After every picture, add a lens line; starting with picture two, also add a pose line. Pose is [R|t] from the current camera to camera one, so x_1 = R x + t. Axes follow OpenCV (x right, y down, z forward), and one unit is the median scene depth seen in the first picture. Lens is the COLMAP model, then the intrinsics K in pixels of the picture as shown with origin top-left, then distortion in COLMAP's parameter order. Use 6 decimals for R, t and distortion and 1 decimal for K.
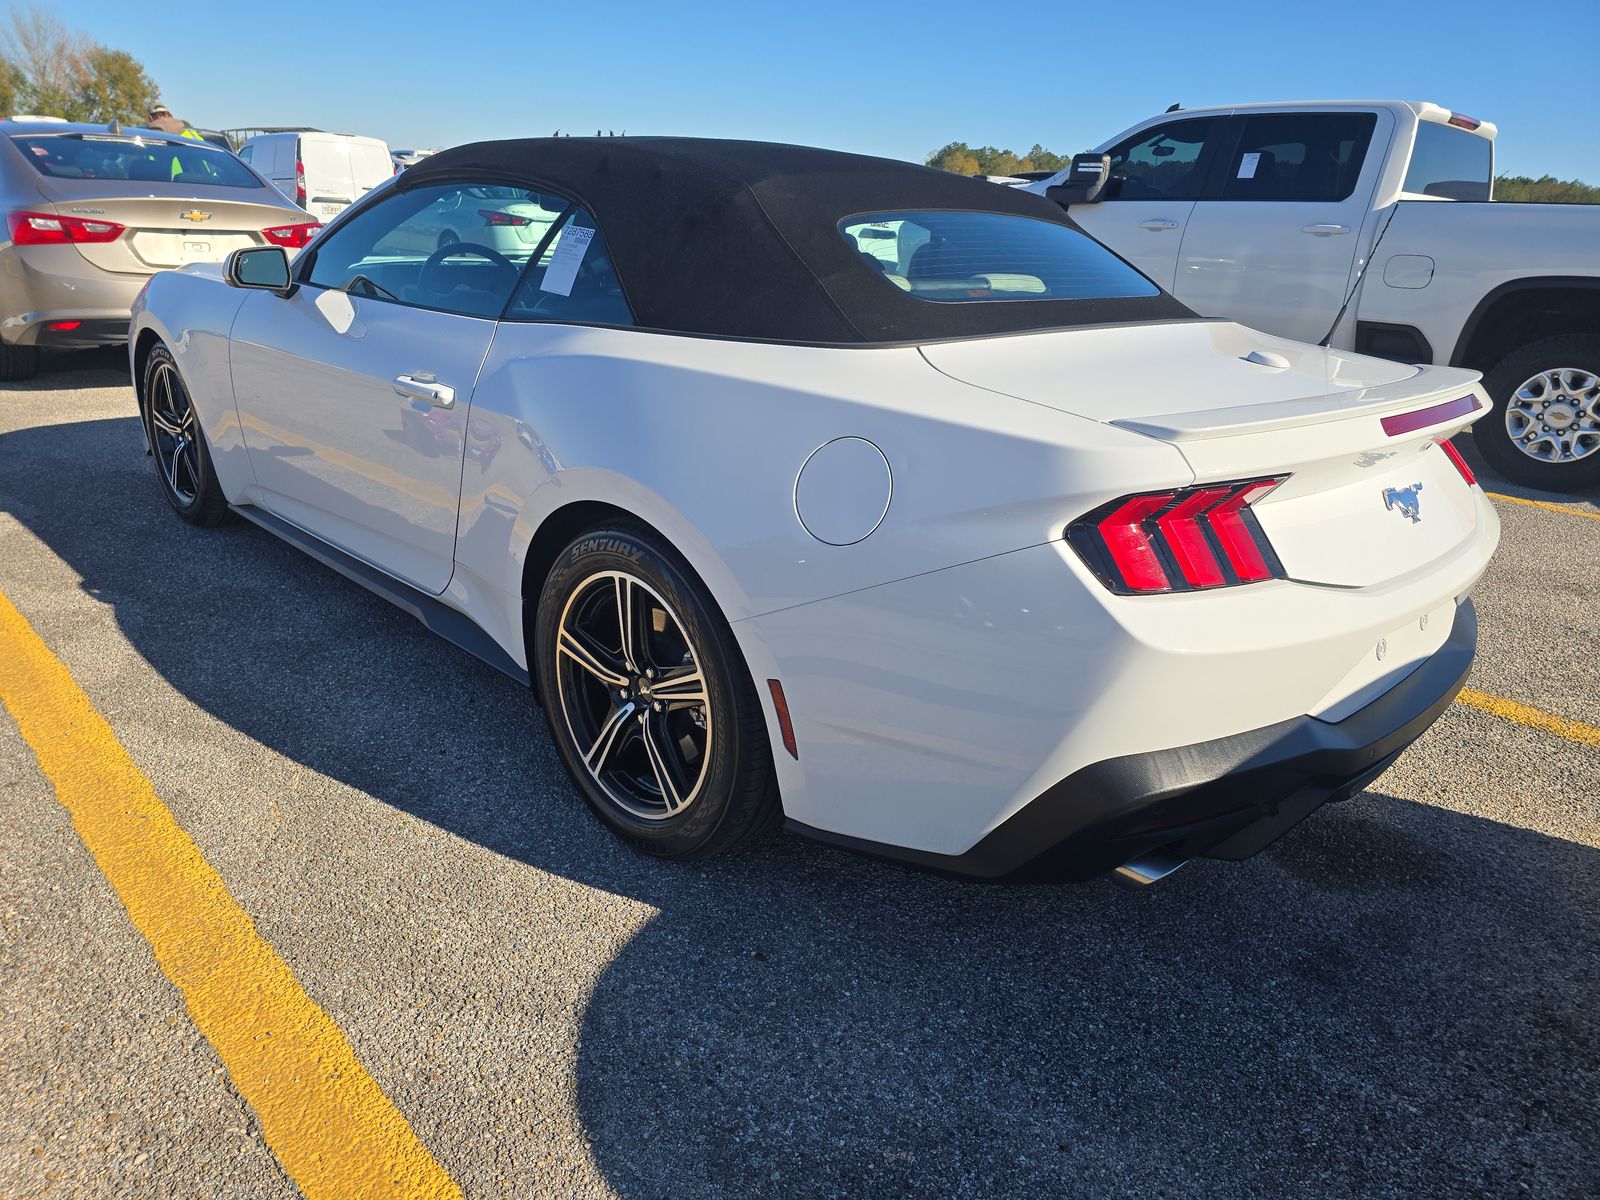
lens RADIAL K [[1094.7, 0, 802.9], [0, 1094.7, 593.8], [0, 0, 1]] dist [0.030994, -0.030250]
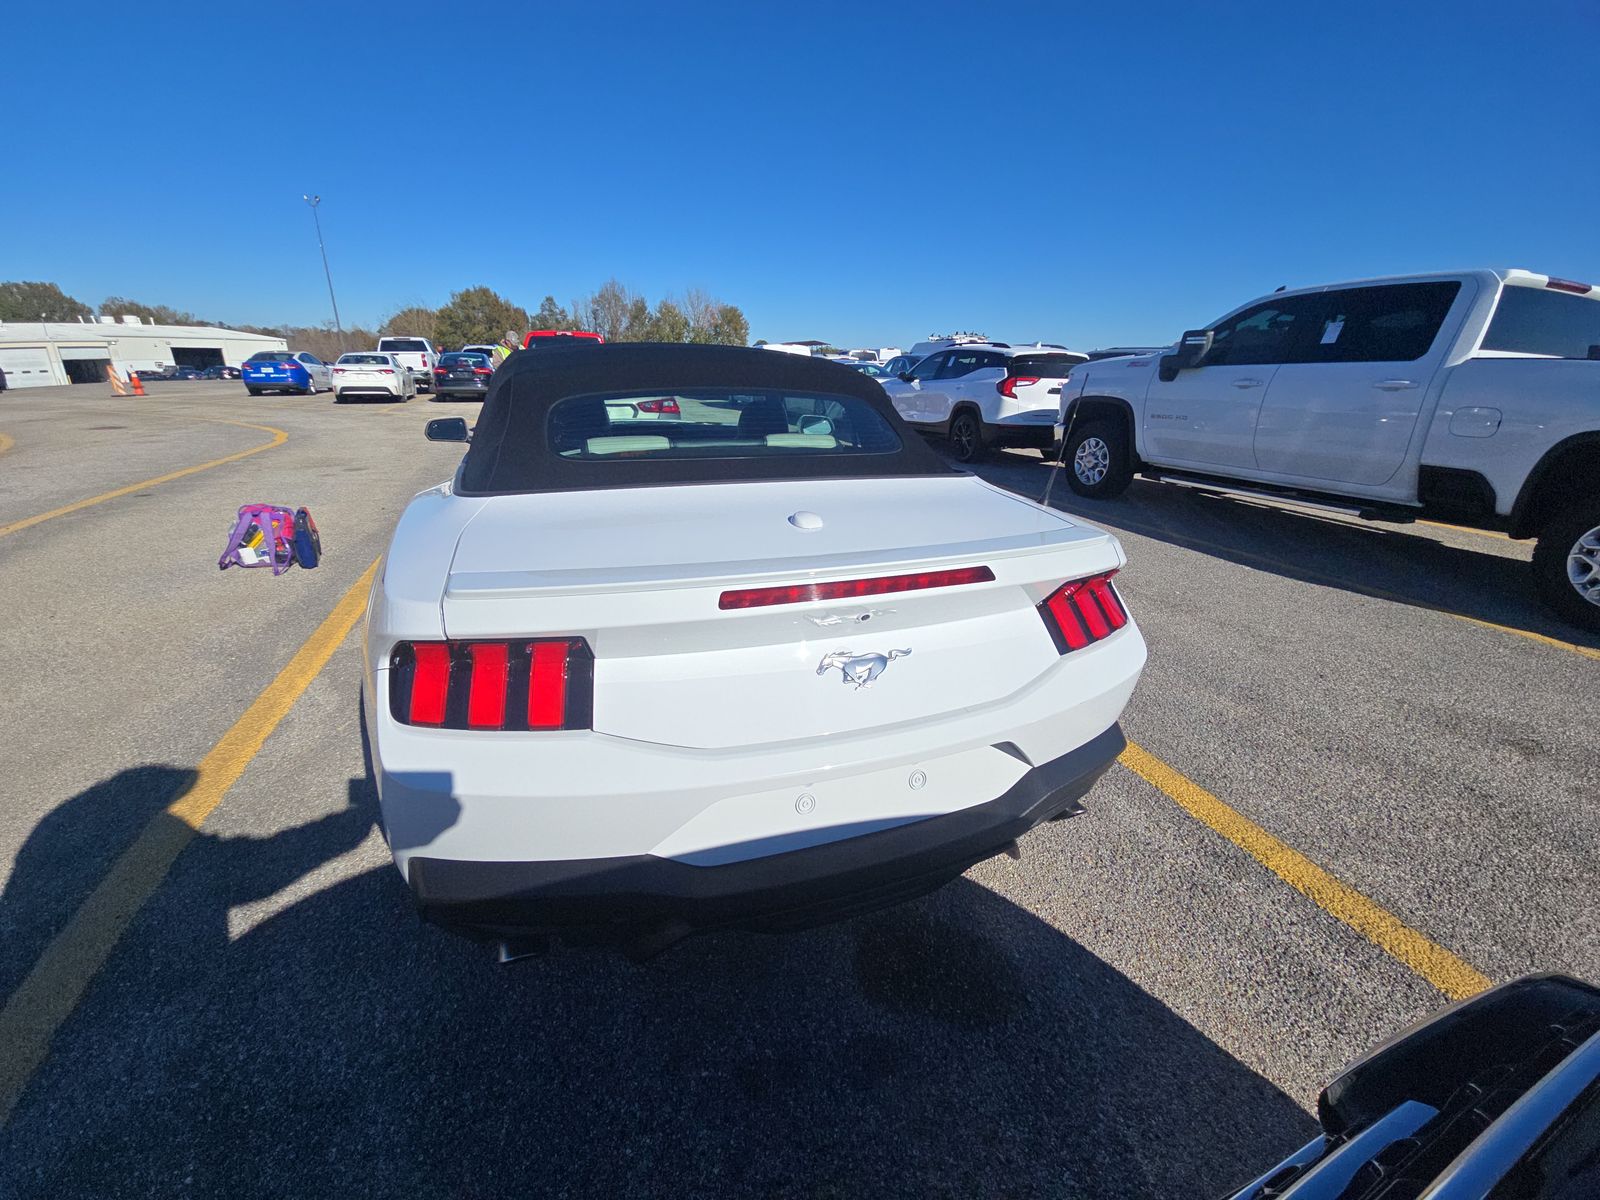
lens RADIAL K [[651.8, 0, 800.6], [0, 651.8, 601.1], [0, 0, 1]] dist [0.003550, -0.002160]
pose [[0.900357, 0.112193, -0.420441, 0.234569], [-0.115883, 0.993120, 0.016850, -0.046725], [0.419439, 0.033551, 0.907163, 0.132073]]
